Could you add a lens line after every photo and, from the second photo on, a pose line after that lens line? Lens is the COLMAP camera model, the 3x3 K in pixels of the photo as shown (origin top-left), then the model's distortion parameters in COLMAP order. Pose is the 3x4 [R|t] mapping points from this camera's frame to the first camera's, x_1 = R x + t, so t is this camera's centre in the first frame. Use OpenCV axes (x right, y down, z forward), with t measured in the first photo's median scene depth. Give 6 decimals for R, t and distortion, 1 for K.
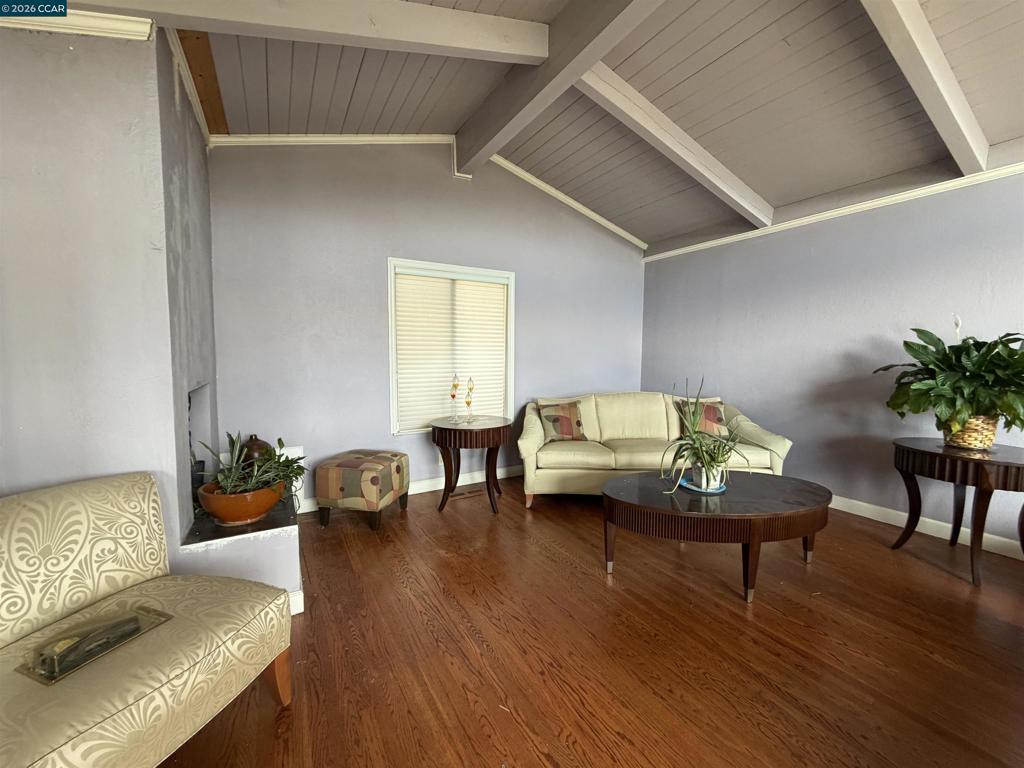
lens RADIAL K [[408.3, 0, 512.8], [0, 408.3, 385.9], [0, 0, 1]] dist [0.002487, -0.000085]
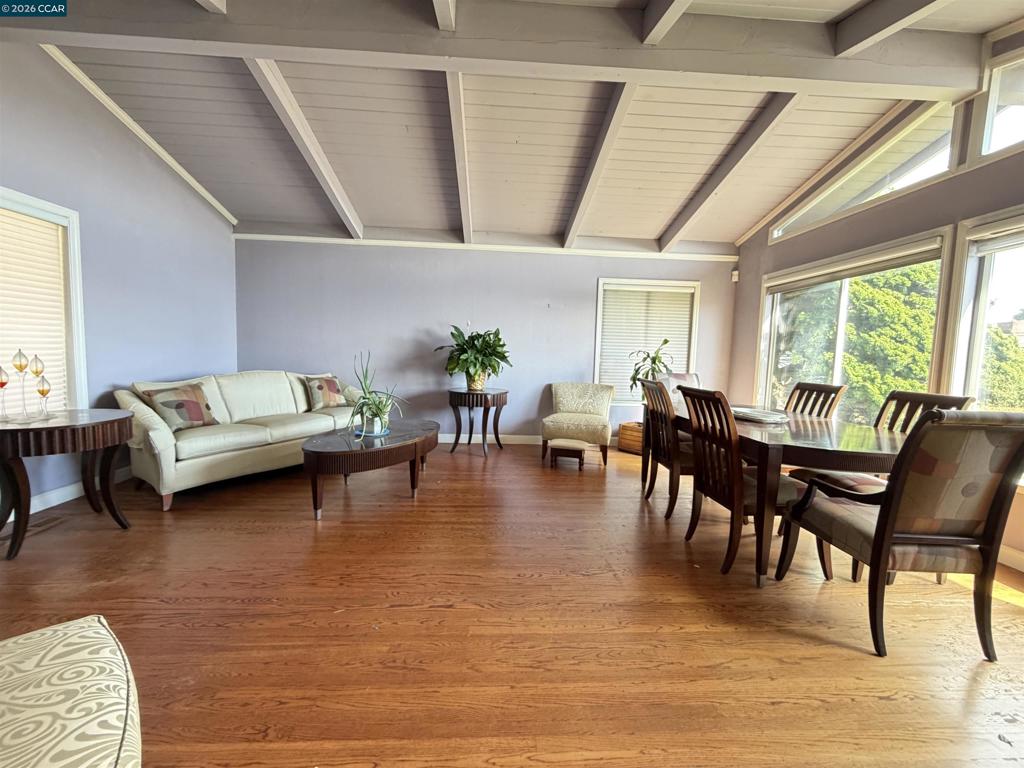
lens RADIAL K [[408.3, 0, 511.8], [0, 408.3, 383.5], [0, 0, 1]] dist [0.002487, -0.000085]
pose [[0.458786, -0.061307, 0.886430, -0.351469], [0.042912, 0.997982, 0.046812, 0.028545], [-0.887510, 0.016562, 0.460490, -0.016936]]
